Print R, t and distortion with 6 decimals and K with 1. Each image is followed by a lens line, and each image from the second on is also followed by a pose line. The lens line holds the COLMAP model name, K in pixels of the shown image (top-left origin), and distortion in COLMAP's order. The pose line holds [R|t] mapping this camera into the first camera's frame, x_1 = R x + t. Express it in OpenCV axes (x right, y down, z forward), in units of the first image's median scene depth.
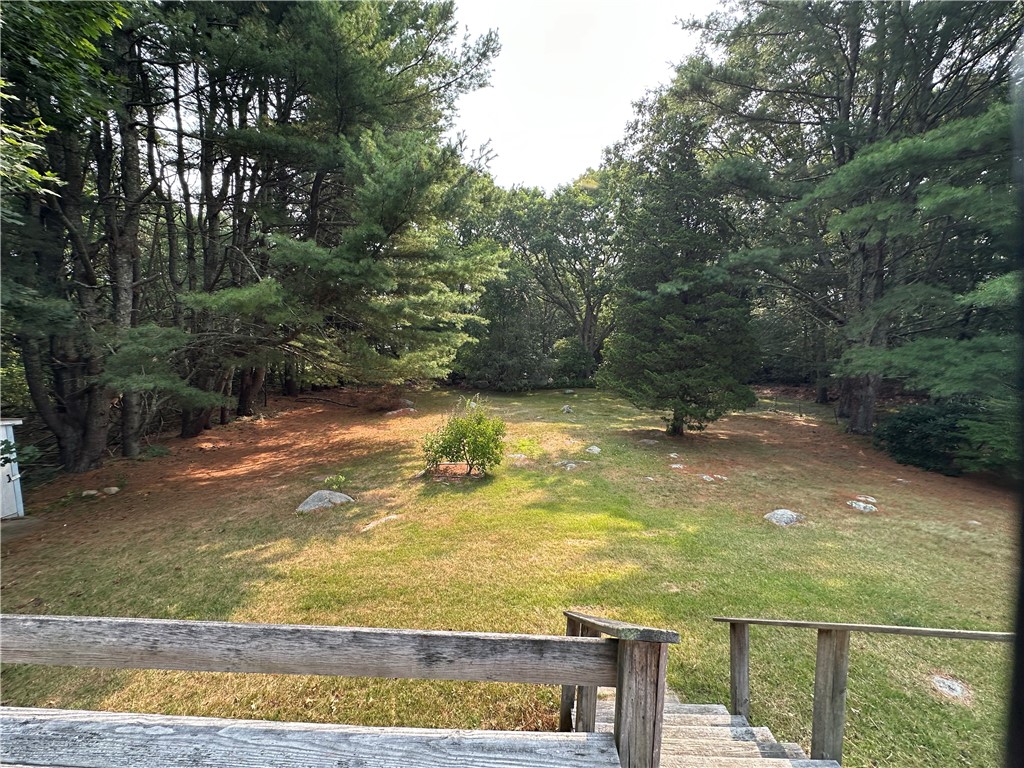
lens RADIAL K [[407.4, 0, 508.9], [0, 407.4, 383.3], [0, 0, 1]] dist [-0.005794, 0.001873]
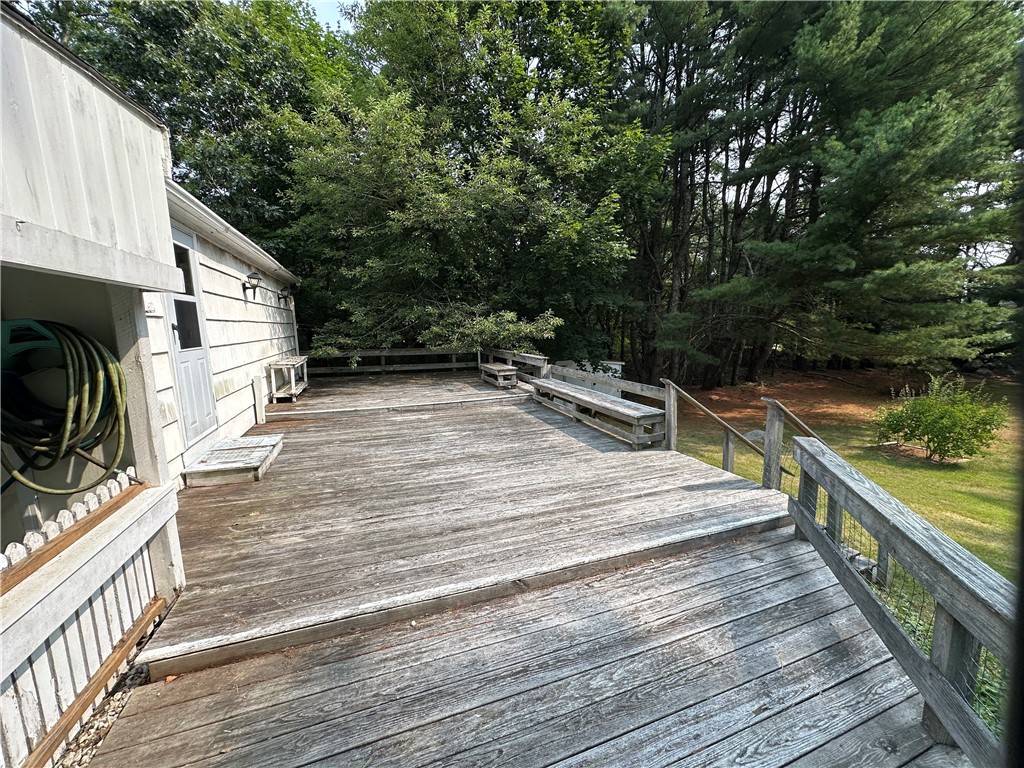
lens RADIAL K [[407.4, 0, 513.8], [0, 407.4, 382.7], [0, 0, 1]] dist [-0.005794, 0.001873]
pose [[0.375519, 0.112523, -0.919959, 0.280134], [-0.068769, 0.993249, 0.093416, 0.023893], [0.924260, 0.028185, 0.380722, -0.166472]]
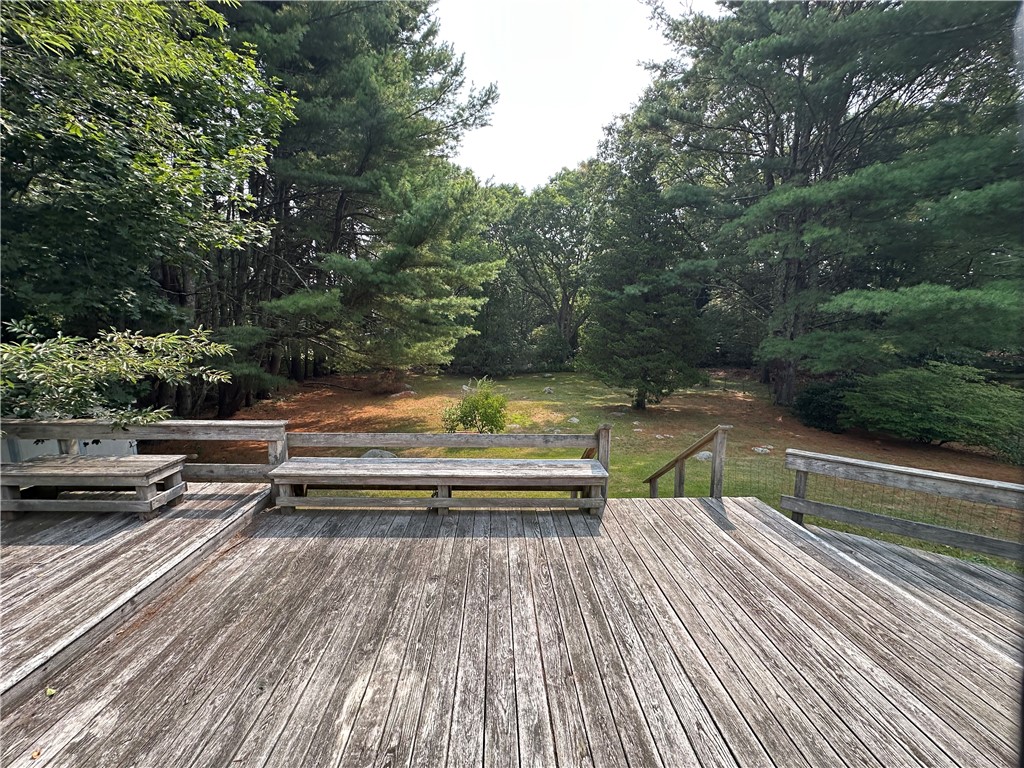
lens RADIAL K [[407.4, 0, 509.6], [0, 407.4, 382.0], [0, 0, 1]] dist [-0.005794, 0.001873]
pose [[0.997850, -0.011858, 0.064450, -0.062556], [0.009745, 0.999408, 0.033007, 0.002854], [-0.064804, -0.032308, 0.997375, -0.214263]]
